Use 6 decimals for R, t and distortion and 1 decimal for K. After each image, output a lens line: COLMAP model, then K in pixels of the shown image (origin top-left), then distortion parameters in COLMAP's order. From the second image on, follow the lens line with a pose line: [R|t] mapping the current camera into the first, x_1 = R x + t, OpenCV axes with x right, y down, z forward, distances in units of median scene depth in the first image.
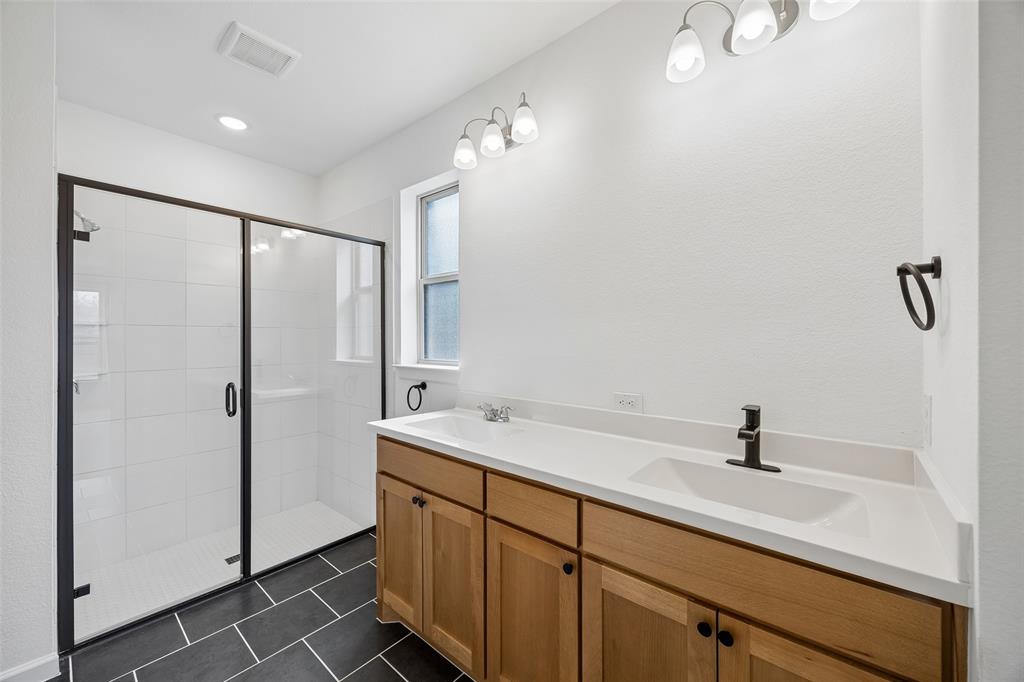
lens RADIAL K [[391.4, 0, 514.4], [0, 391.4, 338.1], [0, 0, 1]] dist [-0.002293, -0.000459]
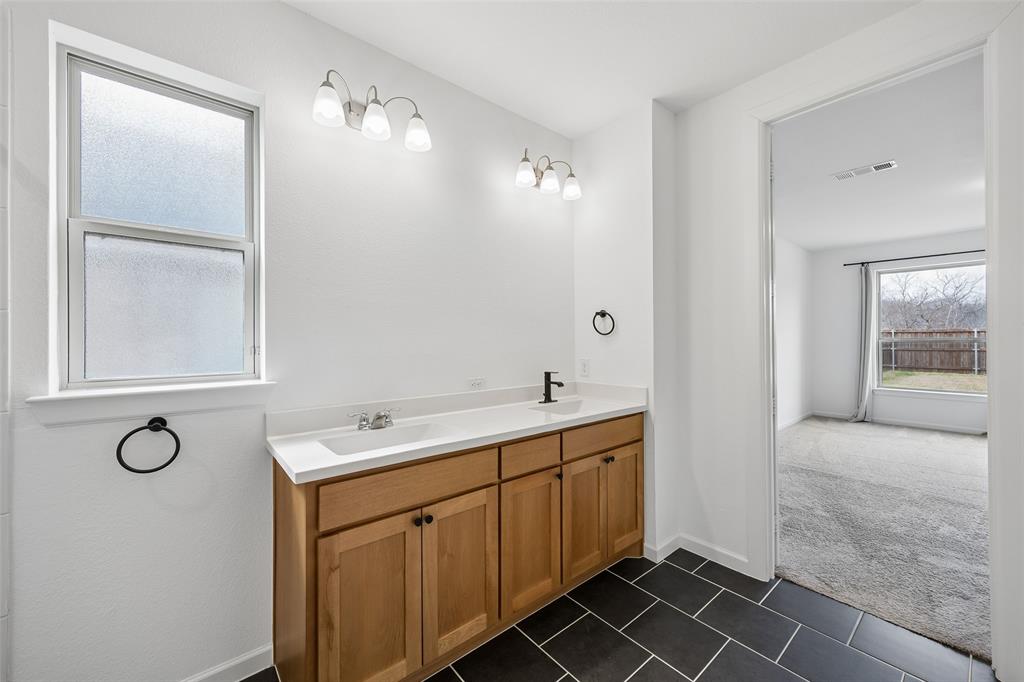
lens RADIAL K [[391.4, 0, 515.9], [0, 391.4, 339.7], [0, 0, 1]] dist [-0.002293, -0.000459]
pose [[0.170655, -0.000151, 0.985331, -0.823634], [0.002648, 0.999996, -0.000306, 0.005246], [-0.985327, 0.002661, 0.170655, 0.484544]]
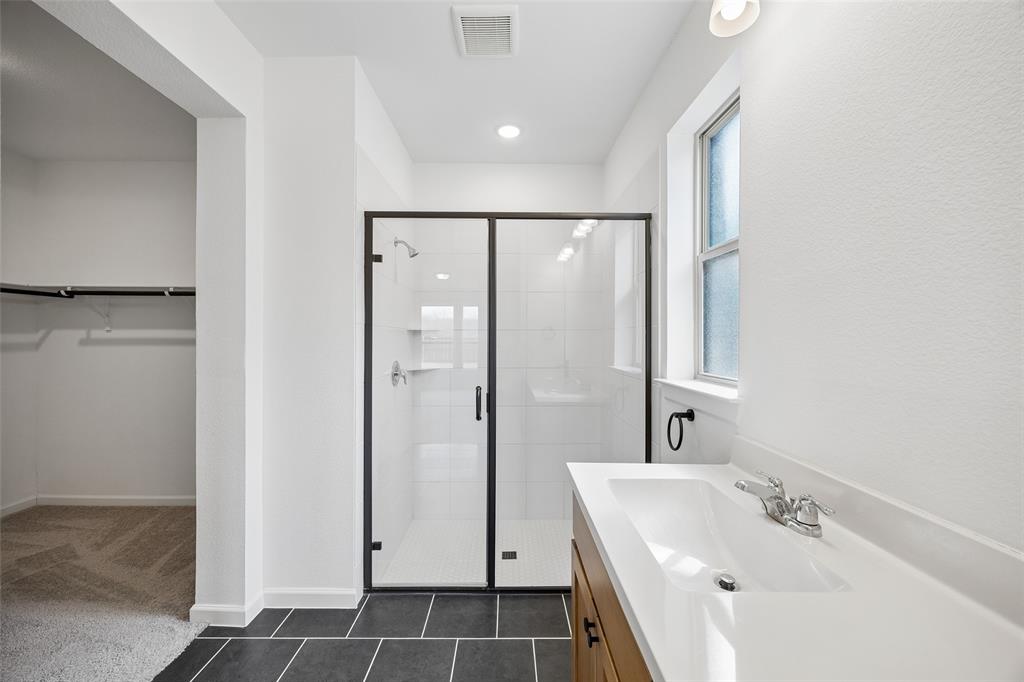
lens RADIAL K [[391.4, 0, 510.2], [0, 391.4, 342.9], [0, 0, 1]] dist [-0.002293, -0.000459]
pose [[0.651958, 0.007876, -0.758215, 0.080821], [-0.001895, 0.999960, 0.008758, -0.005509], [0.758253, -0.004273, 0.651946, 0.408847]]
